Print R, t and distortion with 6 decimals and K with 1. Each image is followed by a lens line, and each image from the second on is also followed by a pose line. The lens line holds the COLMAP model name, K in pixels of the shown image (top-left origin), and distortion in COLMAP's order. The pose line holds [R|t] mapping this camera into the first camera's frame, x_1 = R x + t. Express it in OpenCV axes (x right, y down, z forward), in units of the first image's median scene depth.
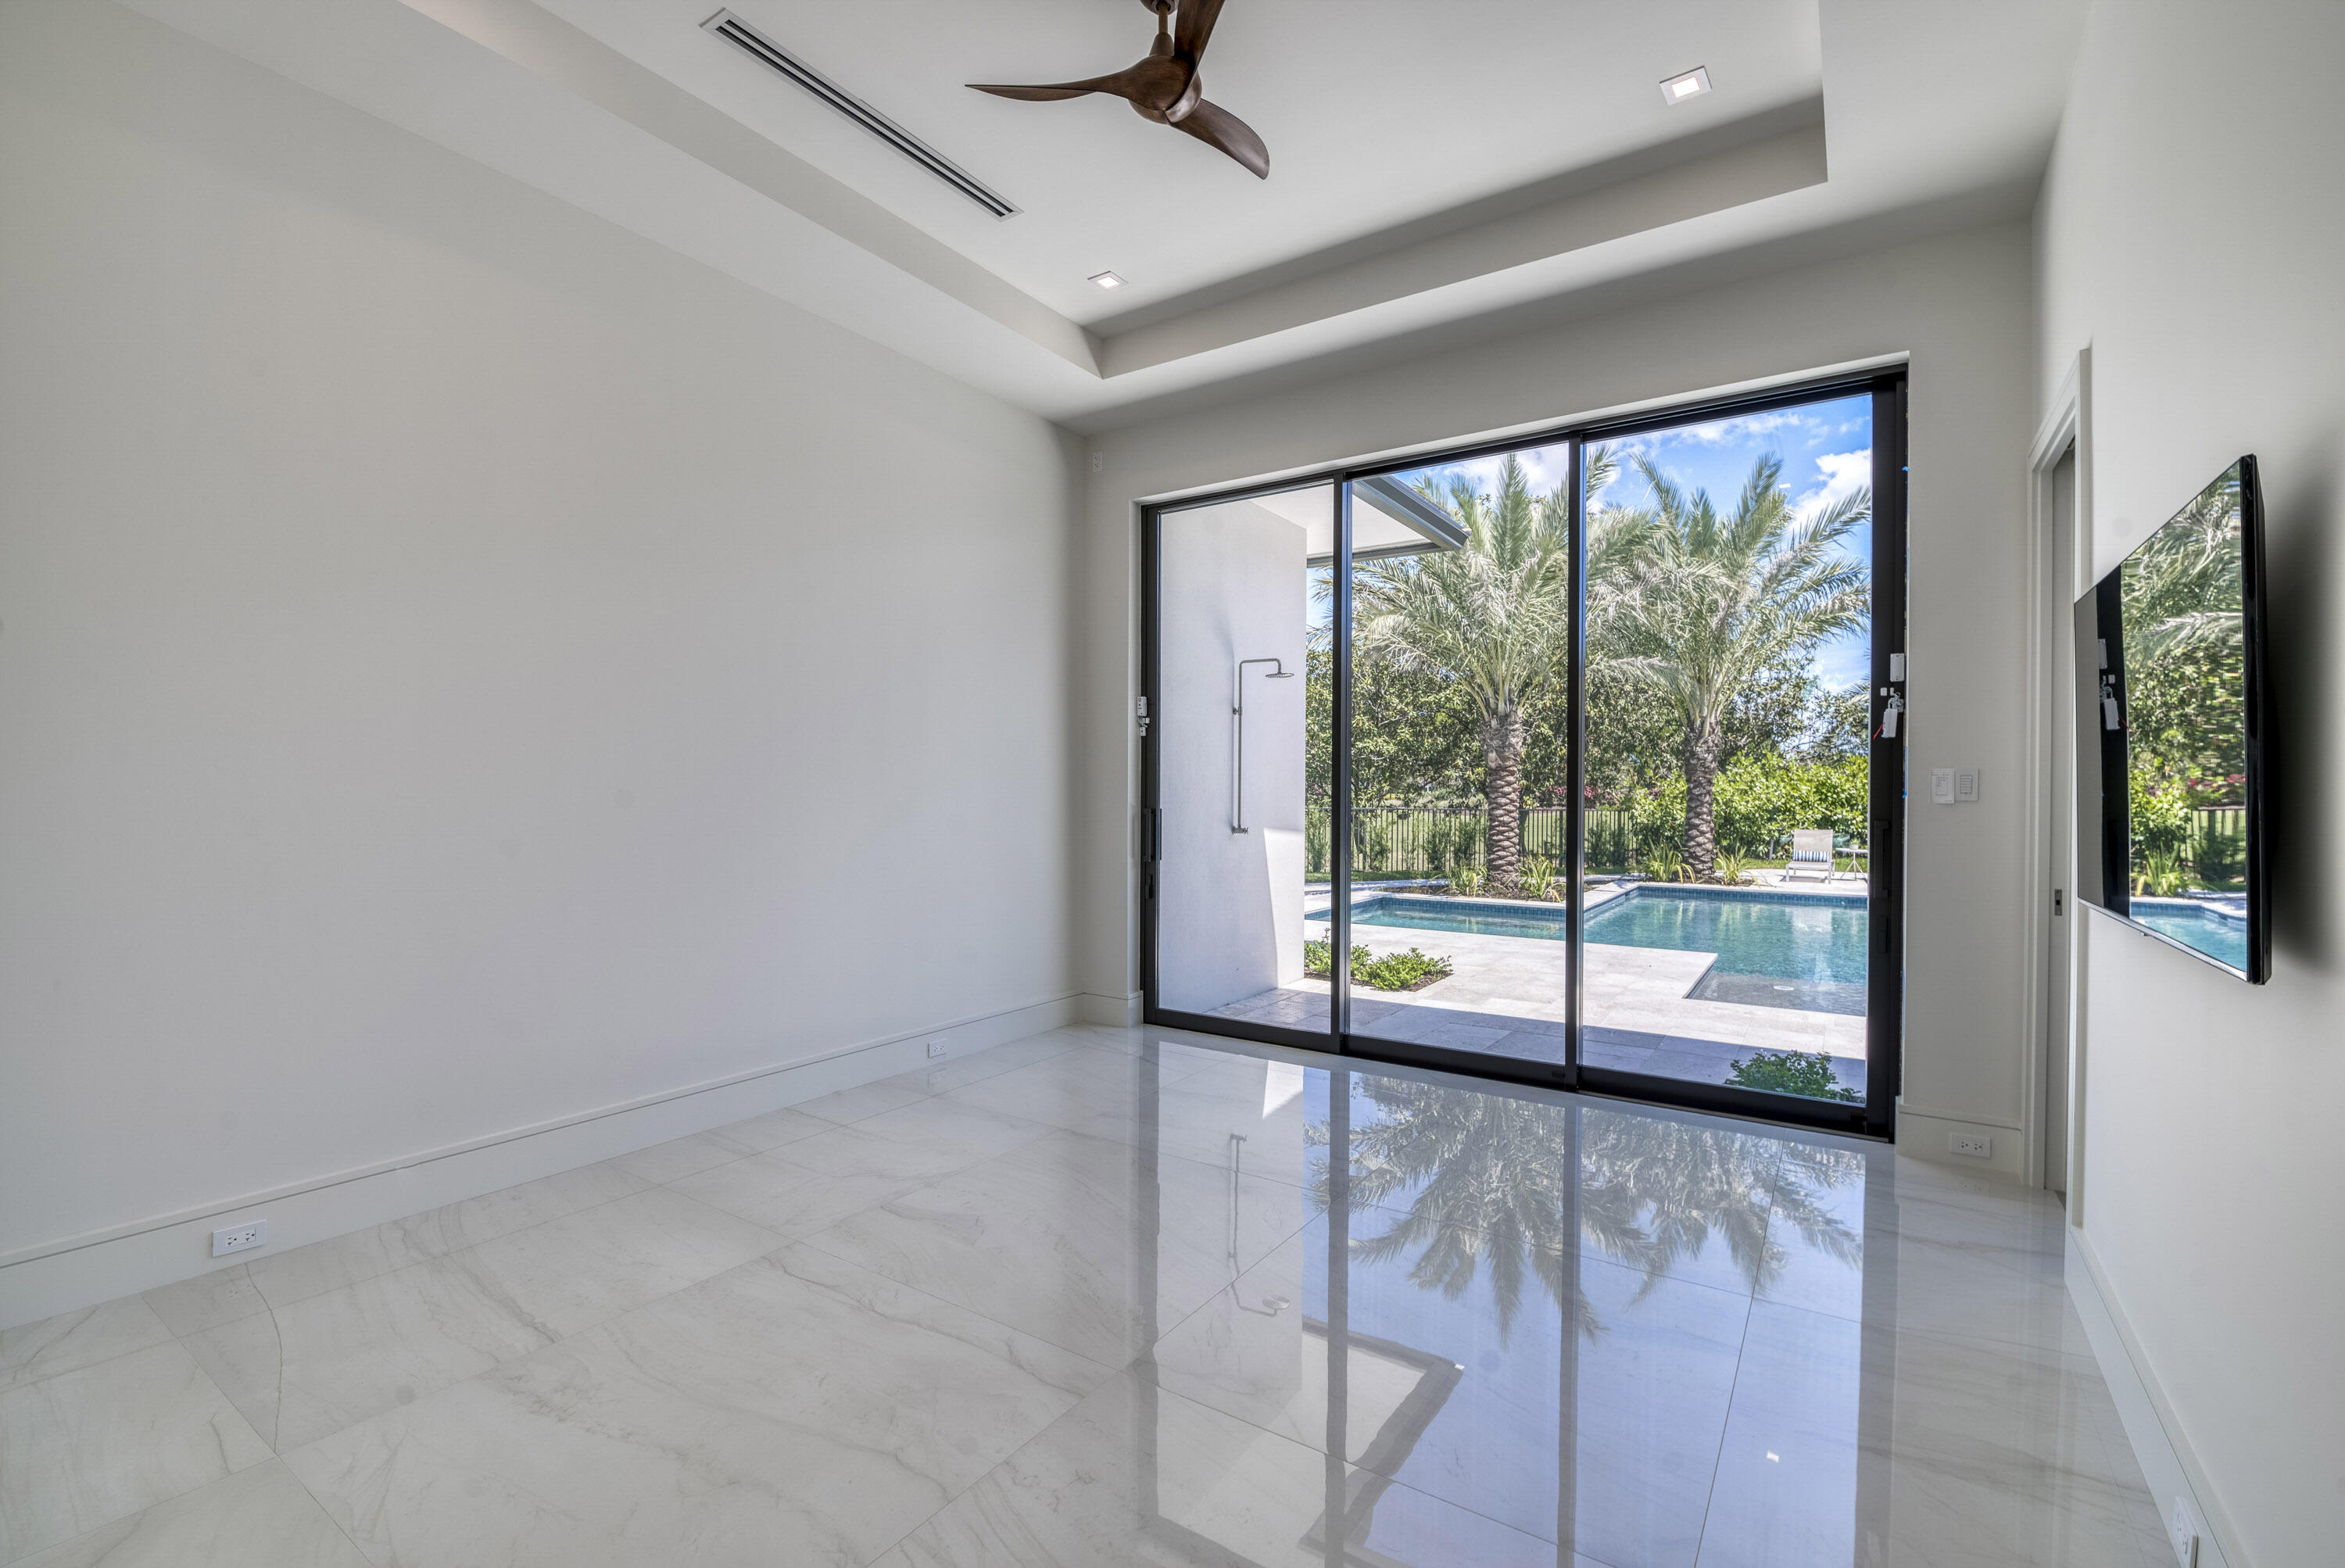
lens RADIAL K [[1007.8, 0, 1197.3], [0, 1007.8, 799.2], [0, 0, 1]] dist [-0.001754, -0.010143]
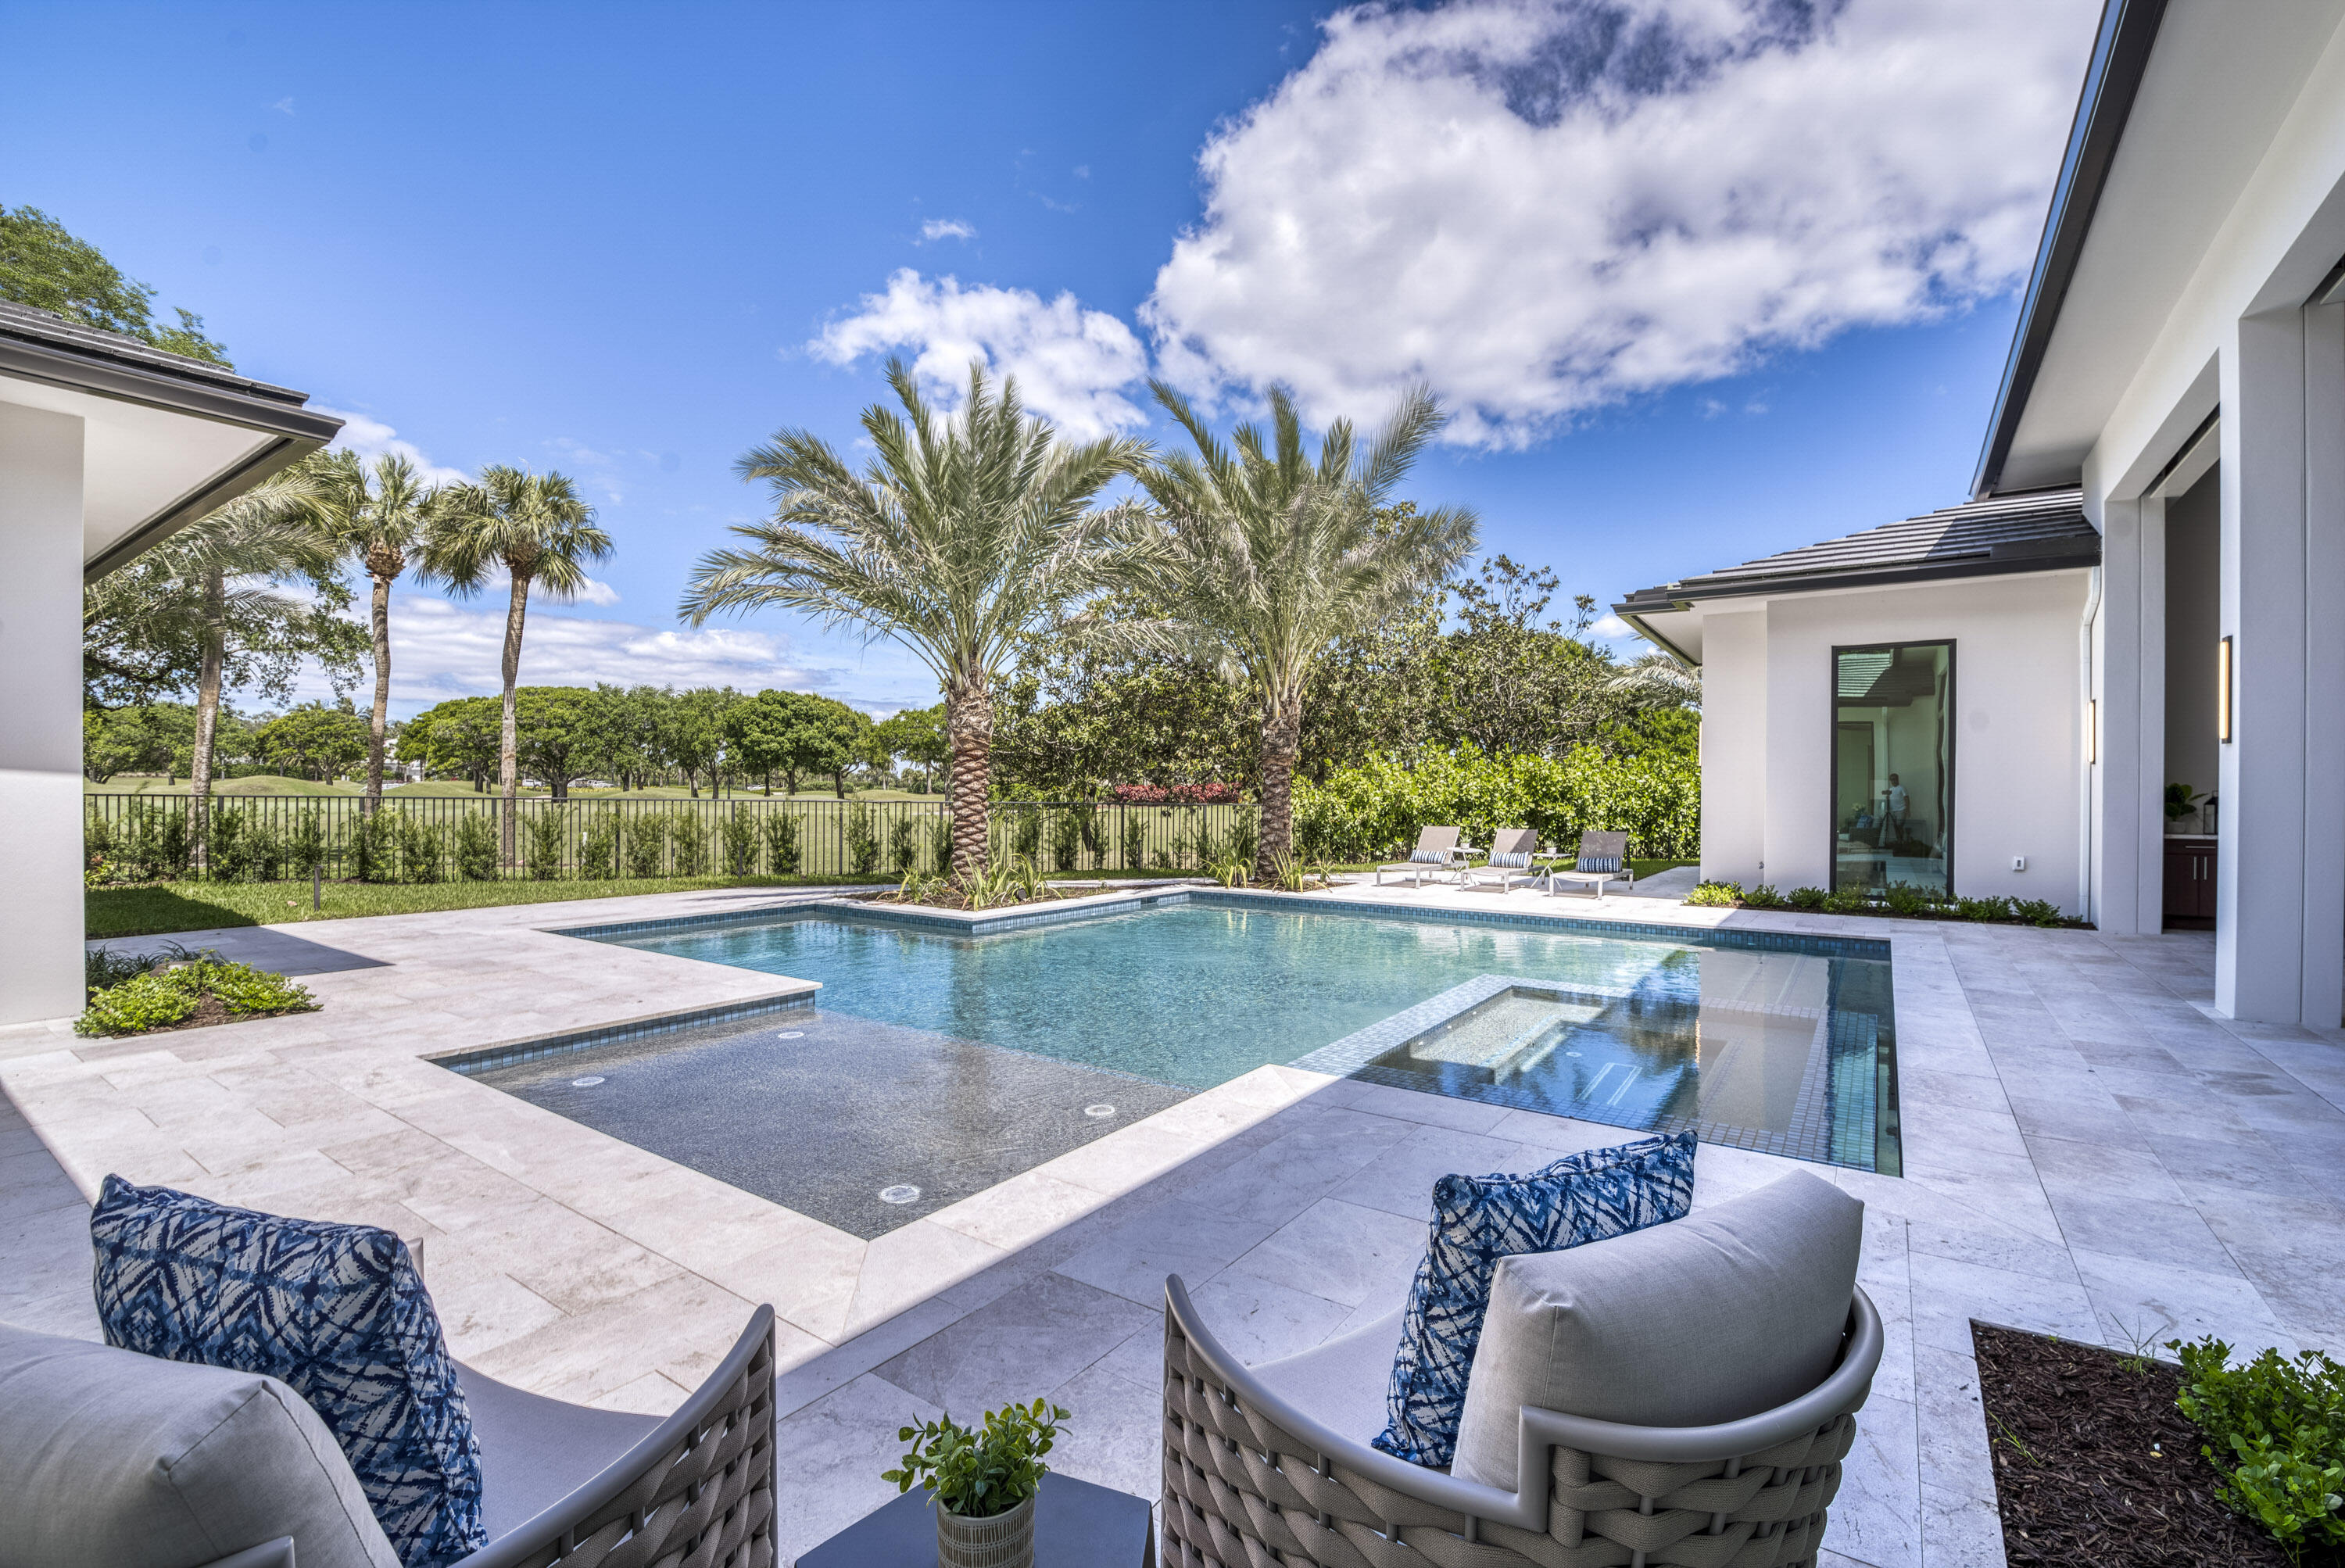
lens RADIAL K [[1007.8, 0, 1197.3], [0, 1007.8, 799.2], [0, 0, 1]] dist [-0.001754, -0.010143]
pose [[0.999709, -0.000133, -0.024111, 0.458330], [0.000105, 0.999999, -0.001189, 0.008654], [0.024111, 0.001186, 0.999709, 0.136558]]
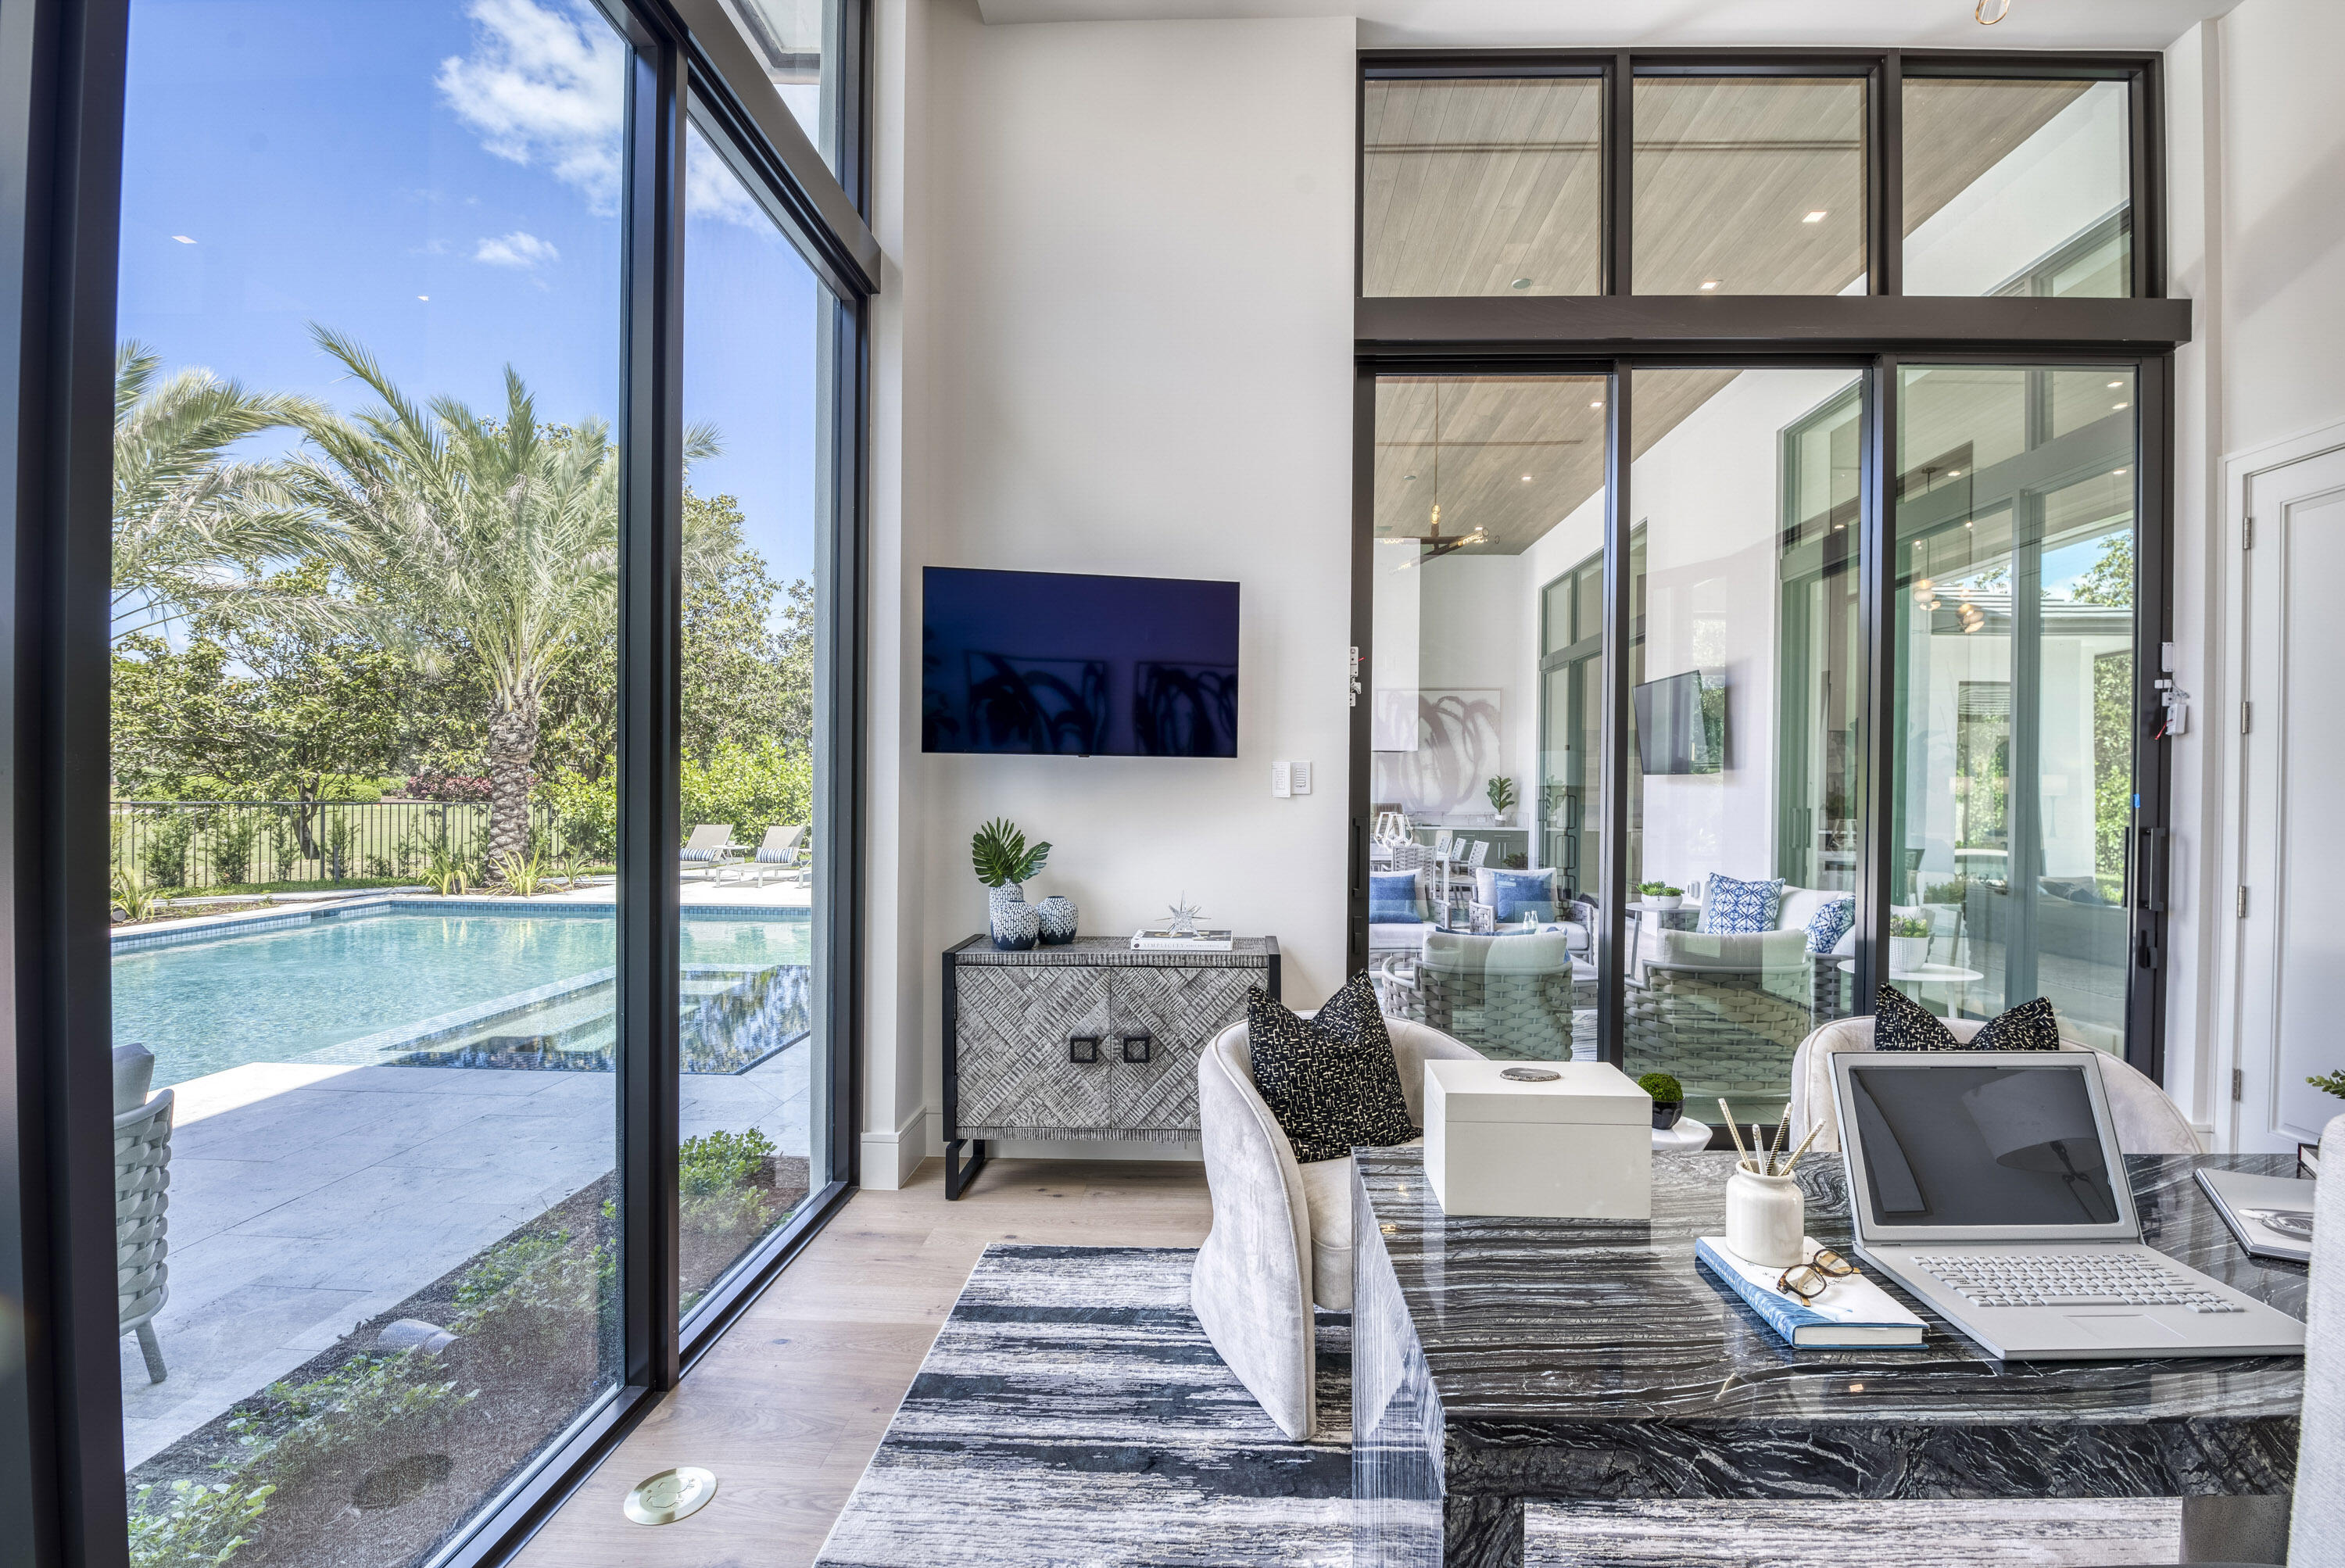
lens RADIAL K [[1007.8, 0, 1197.3], [0, 1007.8, 799.2], [0, 0, 1]] dist [-0.001754, -0.010143]
pose [[0.858800, -0.002276, 0.512306, 0.563729], [-0.000611, 0.999985, 0.005467, 0.003318], [-0.512311, -0.005008, 0.858785, 0.023118]]
